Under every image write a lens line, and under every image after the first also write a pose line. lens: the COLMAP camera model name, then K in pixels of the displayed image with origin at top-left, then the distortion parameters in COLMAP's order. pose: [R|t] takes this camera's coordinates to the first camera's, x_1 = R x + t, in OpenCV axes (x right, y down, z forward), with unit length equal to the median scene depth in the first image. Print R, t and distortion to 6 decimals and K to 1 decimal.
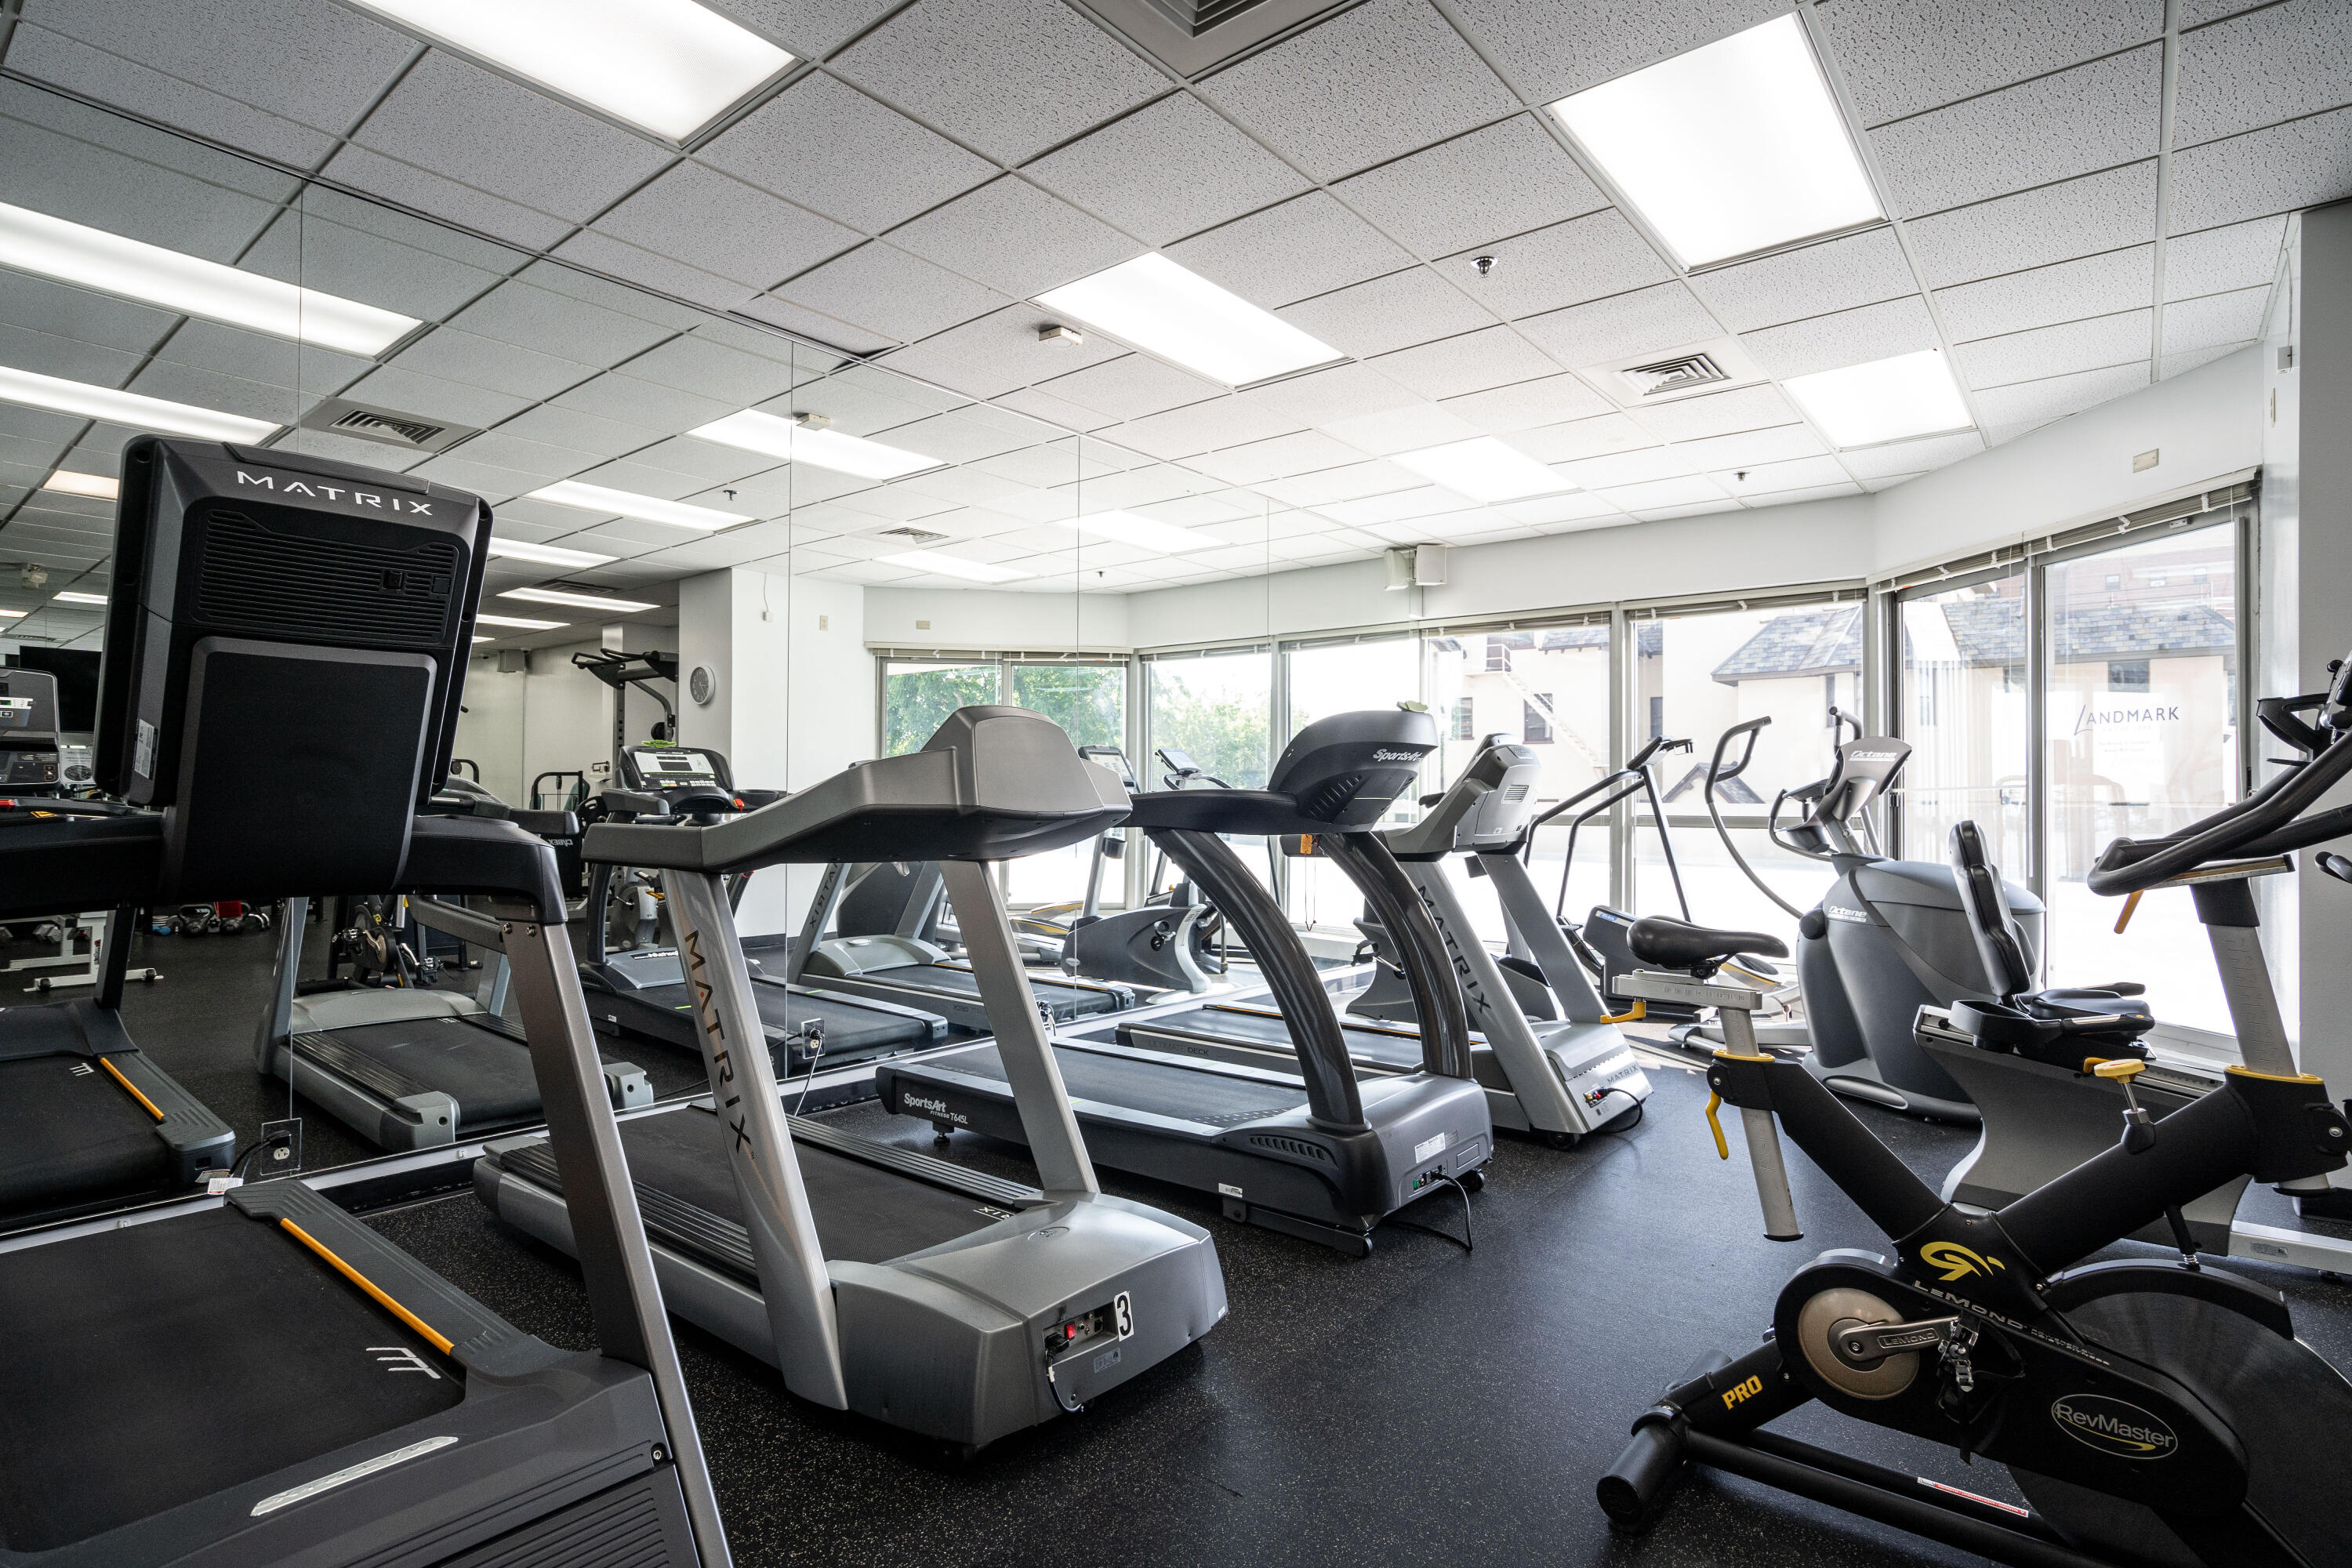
lens RADIAL K [[1209.8, 0, 1186.2], [0, 1209.8, 786.1], [0, 0, 1]] dist [0.001800, -0.000199]
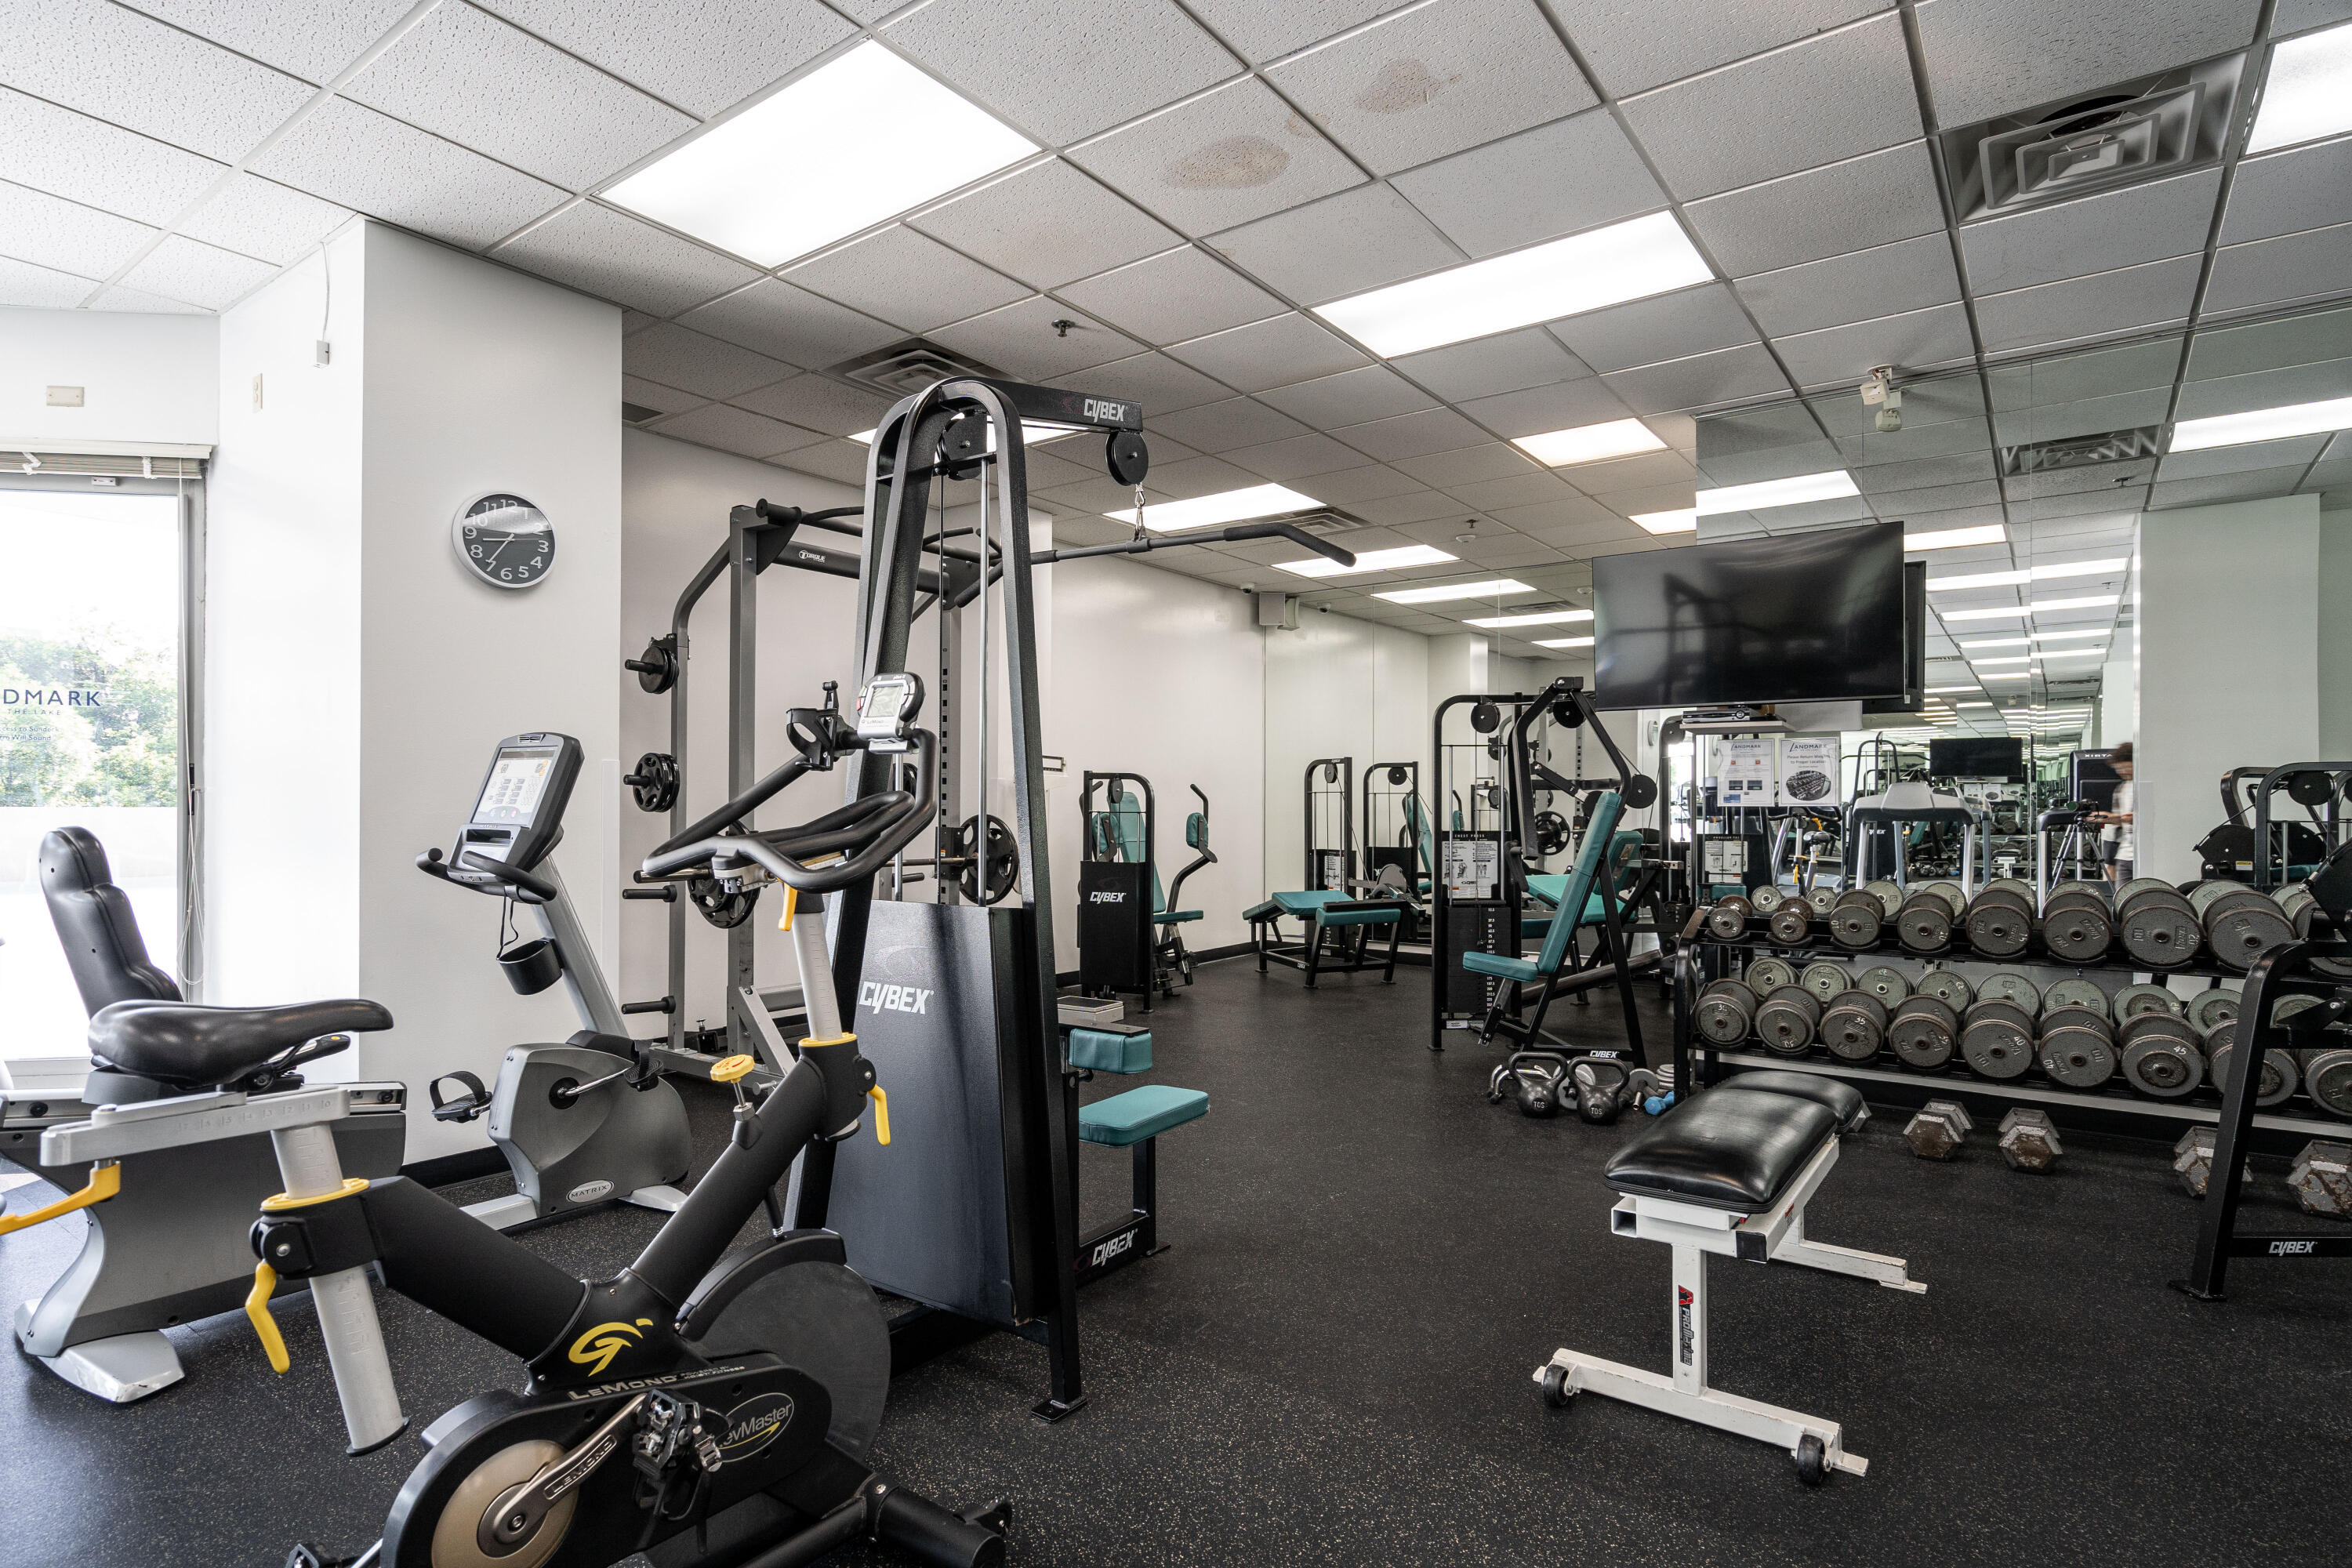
lens RADIAL K [[1209.8, 0, 1191.2], [0, 1209.8, 795.1], [0, 0, 1]] dist [0.001800, -0.000199]
pose [[-0.061490, 0.006051, 0.998089, -0.131745], [-0.011920, 0.999906, -0.006796, 0.006963], [-0.998037, -0.012315, -0.061412, 0.371867]]
